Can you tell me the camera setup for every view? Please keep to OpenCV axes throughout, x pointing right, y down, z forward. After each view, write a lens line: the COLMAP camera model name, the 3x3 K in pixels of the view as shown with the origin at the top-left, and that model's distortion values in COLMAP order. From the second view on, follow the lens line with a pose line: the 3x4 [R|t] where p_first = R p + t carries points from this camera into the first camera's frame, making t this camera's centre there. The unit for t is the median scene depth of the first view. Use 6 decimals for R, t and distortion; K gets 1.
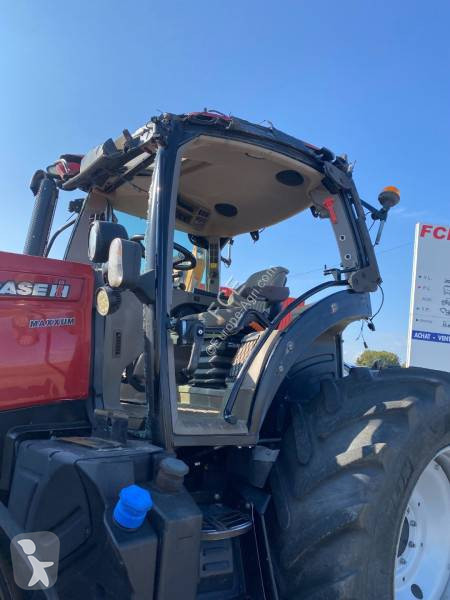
lens RADIAL K [[472.7, 0, 226.2], [0, 472.7, 297.8], [0, 0, 1]] dist [0.034570, -0.028092]
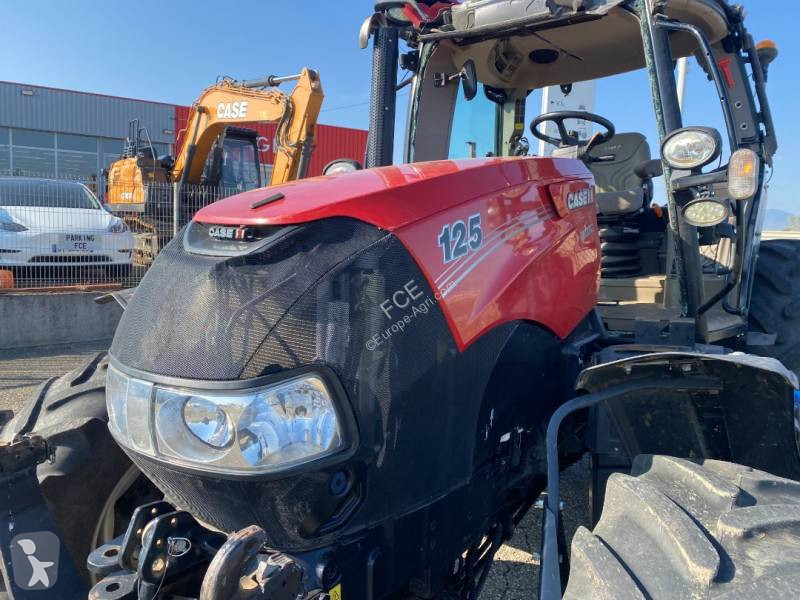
lens RADIAL K [[630.2, 0, 409.4], [0, 630.2, 289.7], [0, 0, 1]] dist [0.034570, -0.028092]
pose [[0.961601, -0.098502, 0.256167, -1.009847], [0.030734, 0.966152, 0.256136, -0.161049], [-0.272726, -0.238427, 0.932080, -0.072050]]
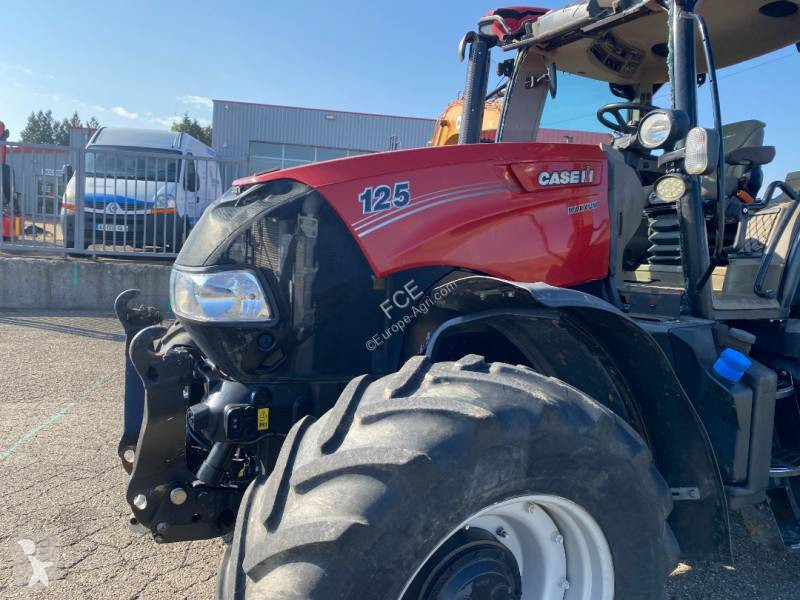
lens RADIAL K [[630.2, 0, 378.4], [0, 630.2, 294.7], [0, 0, 1]] dist [0.034570, -0.028092]
pose [[0.977420, -0.019605, -0.210393, -0.505010], [0.067473, 0.972518, 0.222838, -0.100333], [0.200242, -0.232002, 0.951881, -0.453730]]
